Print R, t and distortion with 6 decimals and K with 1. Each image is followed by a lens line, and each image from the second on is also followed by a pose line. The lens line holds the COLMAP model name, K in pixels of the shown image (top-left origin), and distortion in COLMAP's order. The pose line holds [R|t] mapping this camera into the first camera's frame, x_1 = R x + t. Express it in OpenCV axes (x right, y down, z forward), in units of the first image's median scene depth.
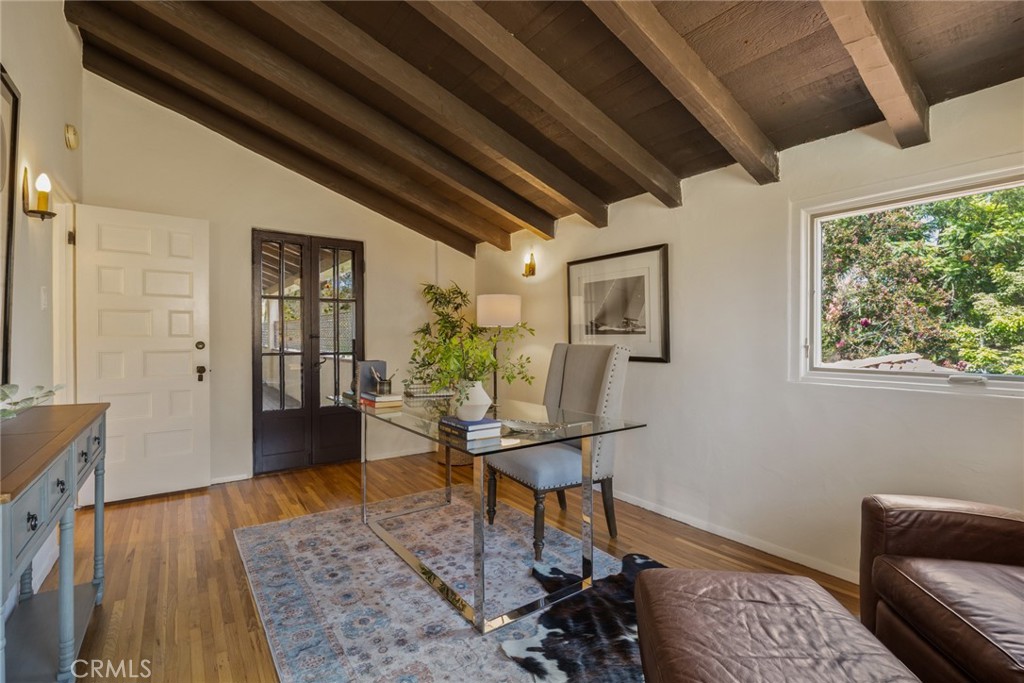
lens RADIAL K [[471.0, 0, 506.4], [0, 471.0, 337.7], [0, 0, 1]] dist [-0.019451, 0.000454]
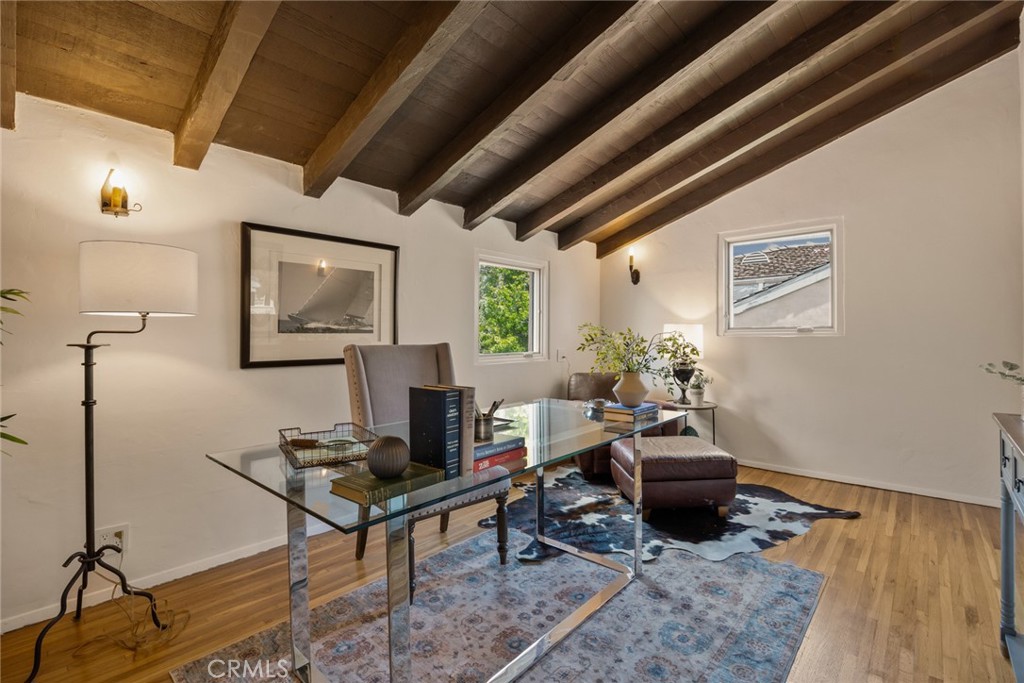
lens RADIAL K [[471.0, 0, 506.4], [0, 471.0, 337.7], [0, 0, 1]] dist [-0.019451, 0.000454]
pose [[-0.223500, -0.001714, 0.974702, -0.694963], [0.008085, 0.999961, 0.003612, 0.000211], [-0.974670, 0.008687, -0.223478, 0.949968]]
